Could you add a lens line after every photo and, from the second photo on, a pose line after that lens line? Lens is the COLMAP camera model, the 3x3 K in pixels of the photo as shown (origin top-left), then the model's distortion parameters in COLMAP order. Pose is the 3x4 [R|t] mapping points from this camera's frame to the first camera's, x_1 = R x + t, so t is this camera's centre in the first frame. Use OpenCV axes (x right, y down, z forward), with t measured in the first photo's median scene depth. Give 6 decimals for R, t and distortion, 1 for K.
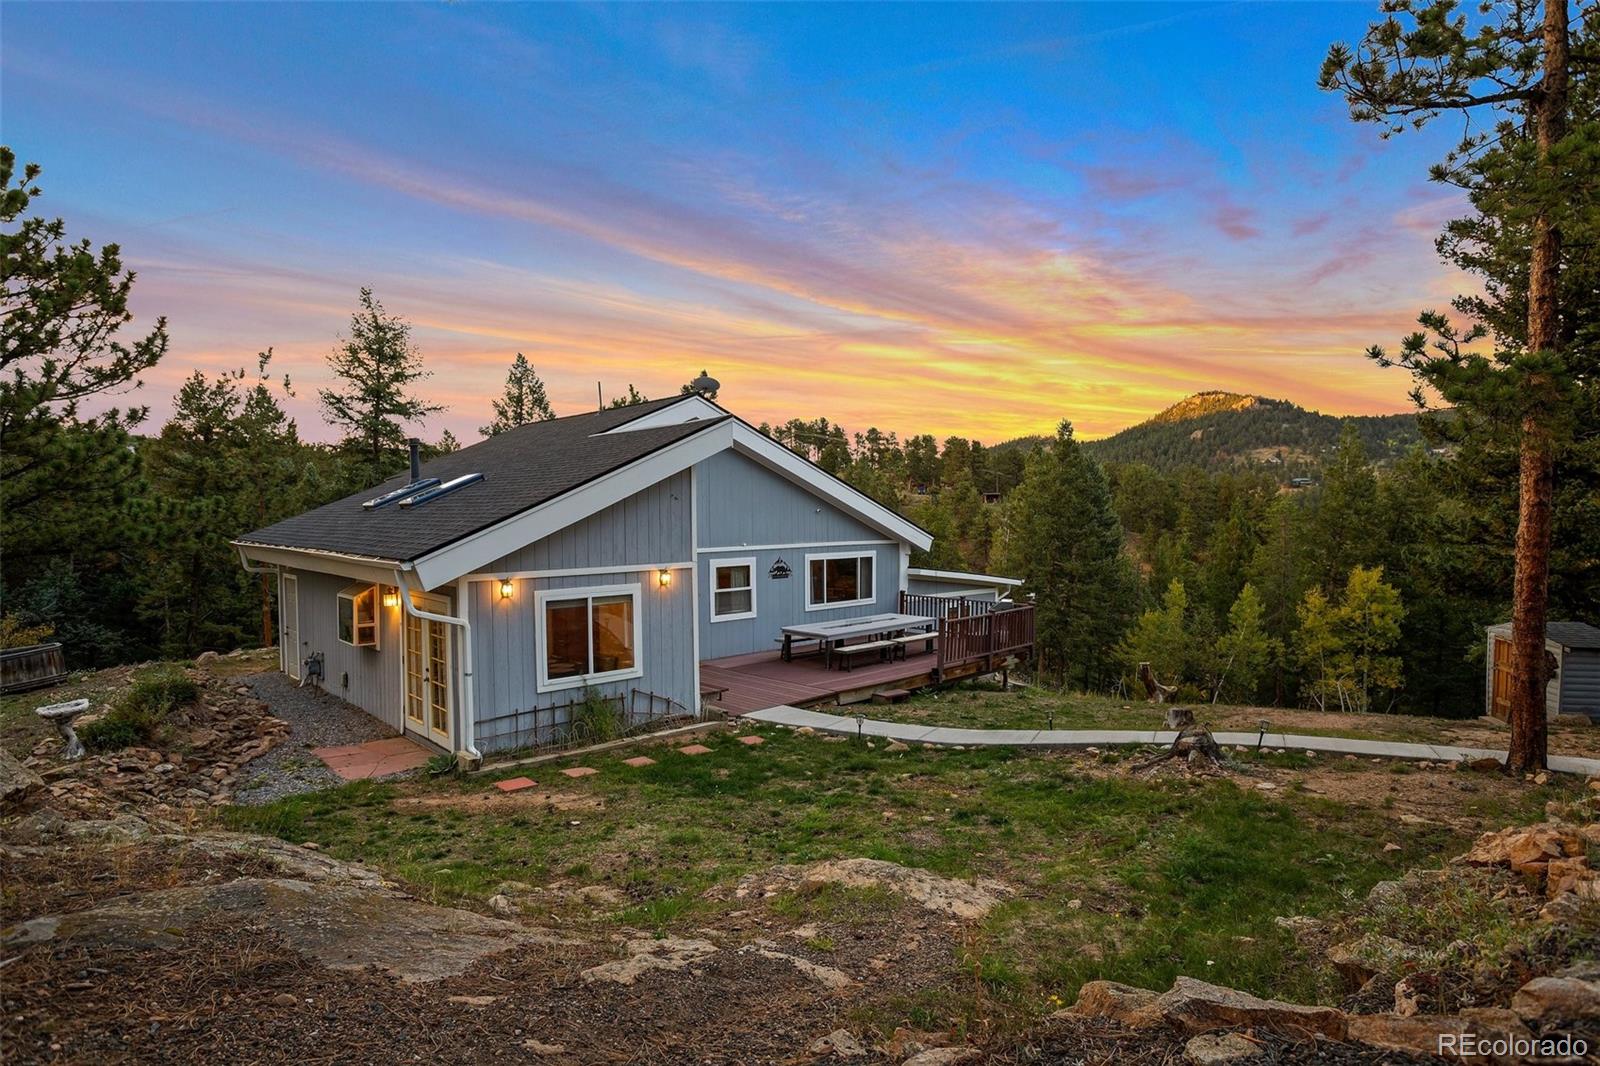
lens RADIAL K [[851.8, 0, 806.3], [0, 851.8, 525.9], [0, 0, 1]] dist [-0.075596, 0.041127]
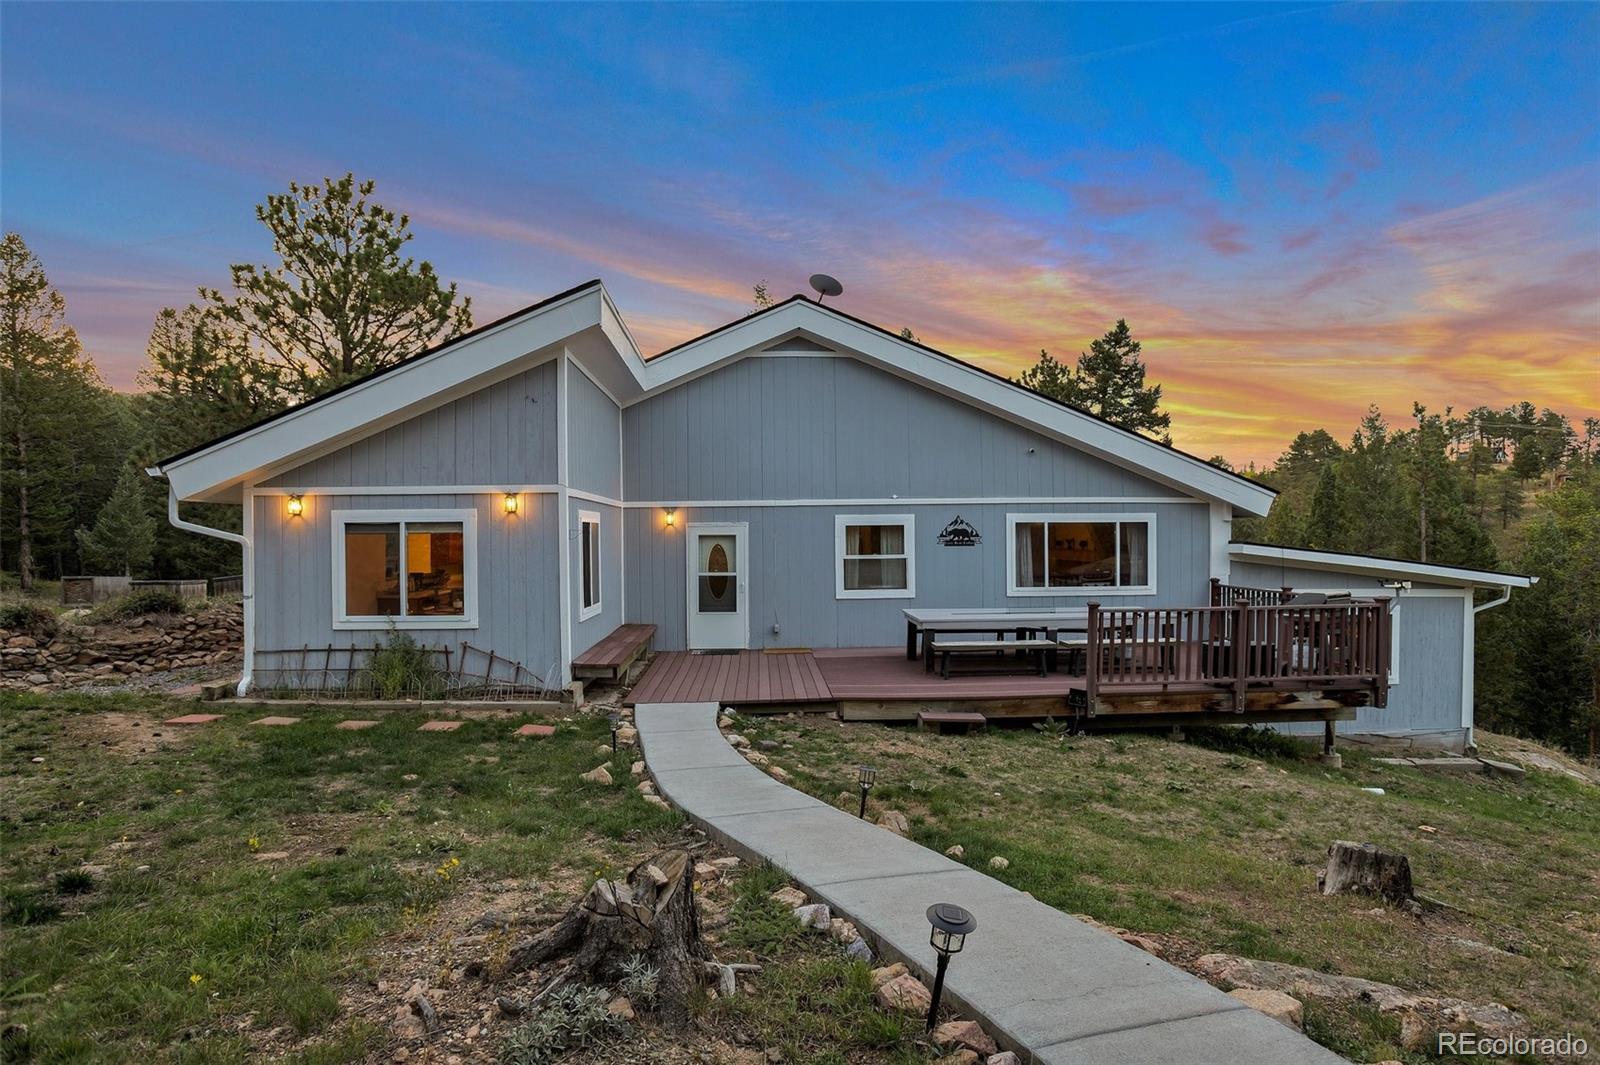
lens RADIAL K [[851.8, 0, 806.3], [0, 851.8, 525.4], [0, 0, 1]] dist [-0.075596, 0.041127]
pose [[0.751537, -0.007521, -0.659648, 0.398740], [-0.007984, 0.999758, -0.020495, 0.070276], [0.659643, 0.020669, 0.751295, 0.449585]]
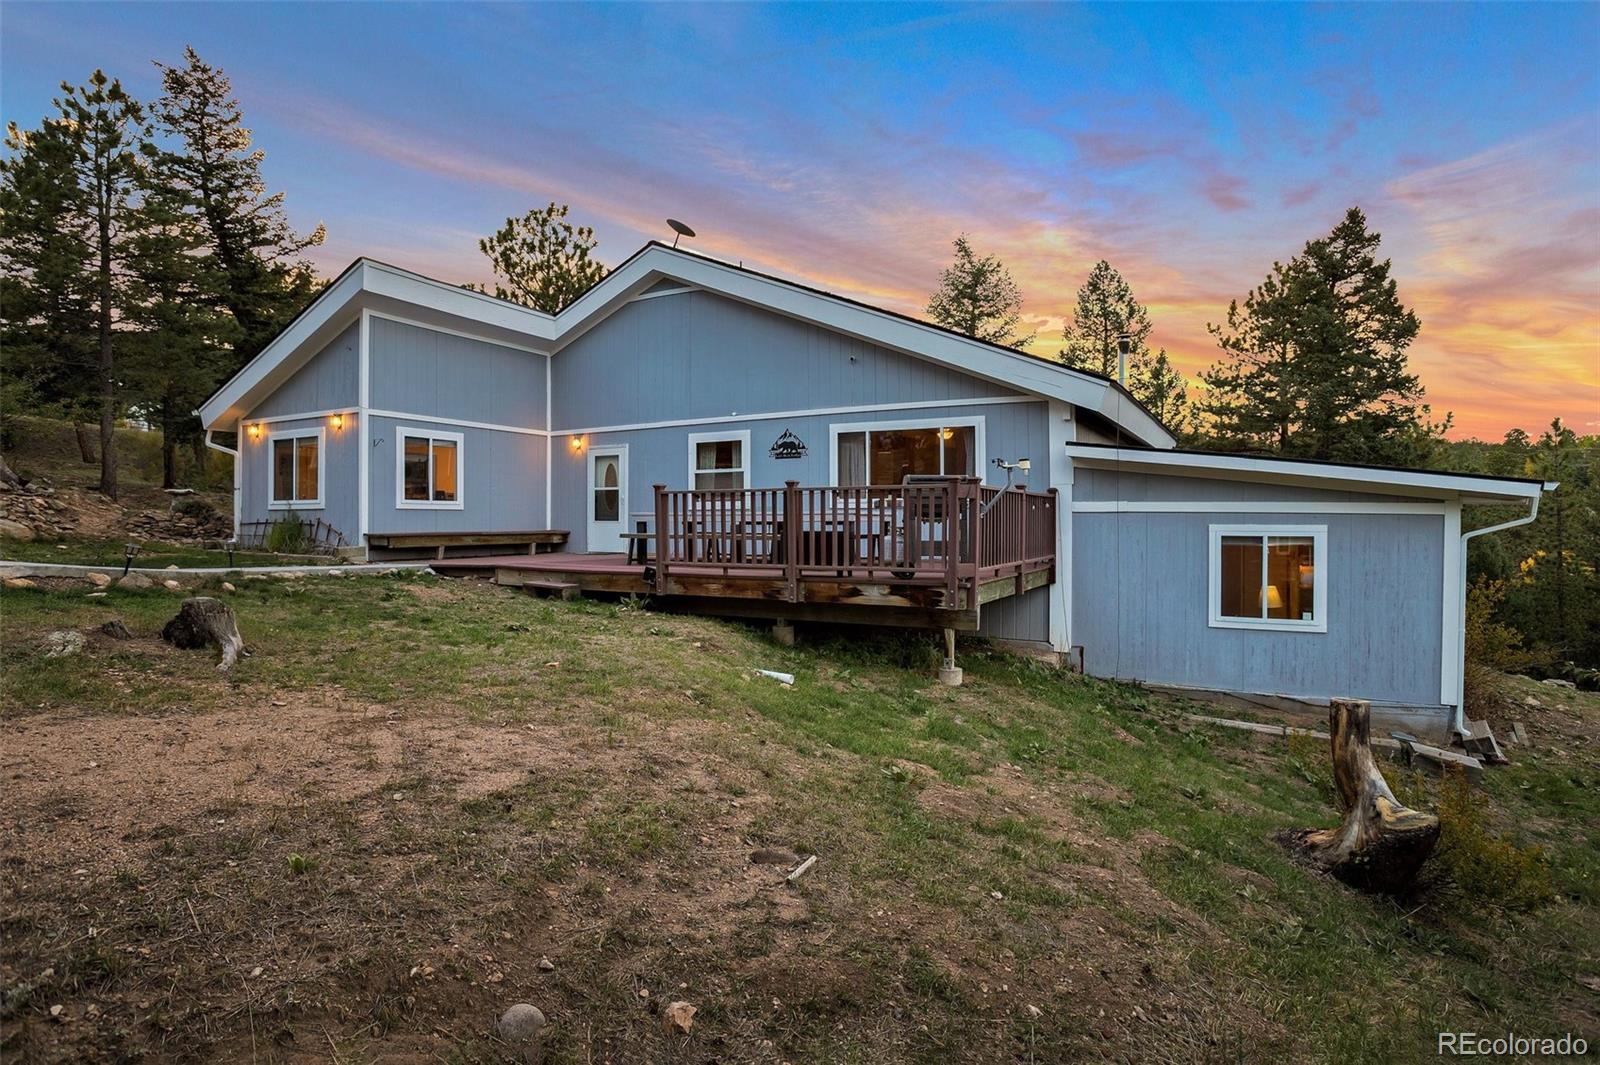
lens RADIAL K [[851.8, 0, 806.3], [0, 851.8, 525.4], [0, 0, 1]] dist [-0.075596, 0.041127]
pose [[0.296965, 0.006589, -0.954866, 0.775680], [-0.017180, 0.999851, 0.001556, 0.136690], [0.954734, 0.015942, 0.297034, 0.938842]]
